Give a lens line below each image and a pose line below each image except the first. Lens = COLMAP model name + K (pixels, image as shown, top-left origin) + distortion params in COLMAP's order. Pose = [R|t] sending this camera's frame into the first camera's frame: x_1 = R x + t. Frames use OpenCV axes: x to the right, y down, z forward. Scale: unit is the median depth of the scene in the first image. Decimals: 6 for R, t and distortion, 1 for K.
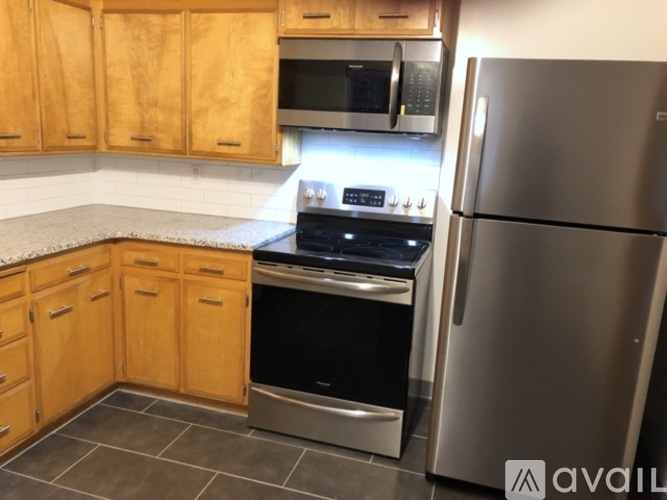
lens RADIAL K [[548.4, 0, 334.9], [0, 548.4, 245.6], [0, 0, 1]] dist [0.044779, -0.046927]
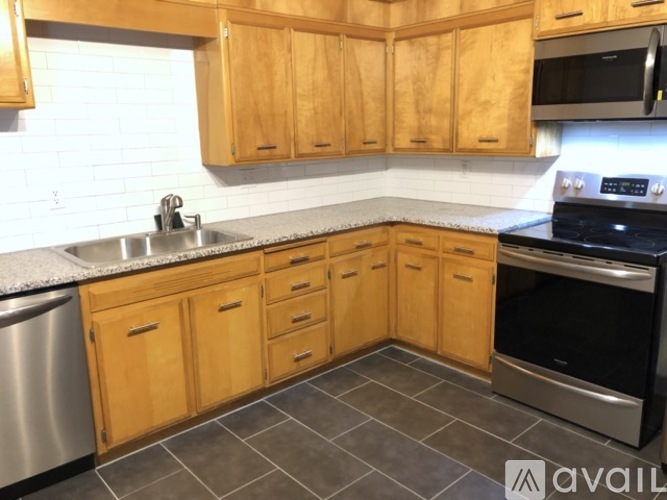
lens RADIAL K [[548.4, 0, 334.9], [0, 548.4, 245.6], [0, 0, 1]] dist [0.044779, -0.046927]
pose [[0.851106, 0.044942, -0.523066, 0.145493], [-0.045514, 0.998894, 0.011767, 0.032796], [0.523016, 0.013792, 0.852211, -0.128981]]
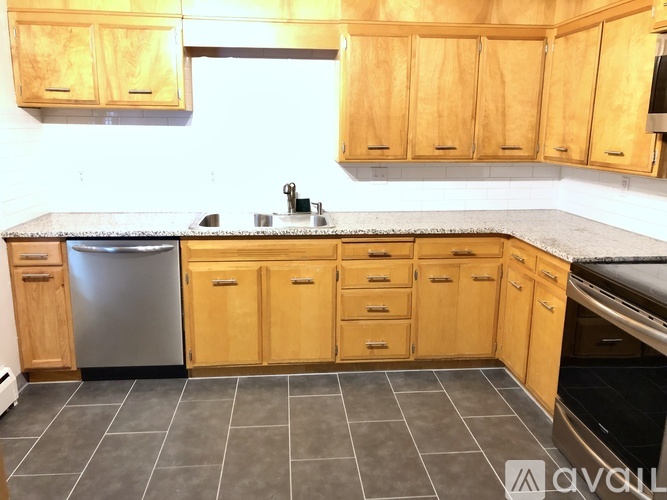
lens RADIAL K [[548.4, 0, 334.9], [0, 548.4, 245.6], [0, 0, 1]] dist [0.044779, -0.046927]
pose [[0.375141, 0.154468, -0.914007, 0.535555], [-0.184862, 0.978678, 0.089524, -0.027639], [0.908348, 0.135381, 0.395698, 0.216179]]
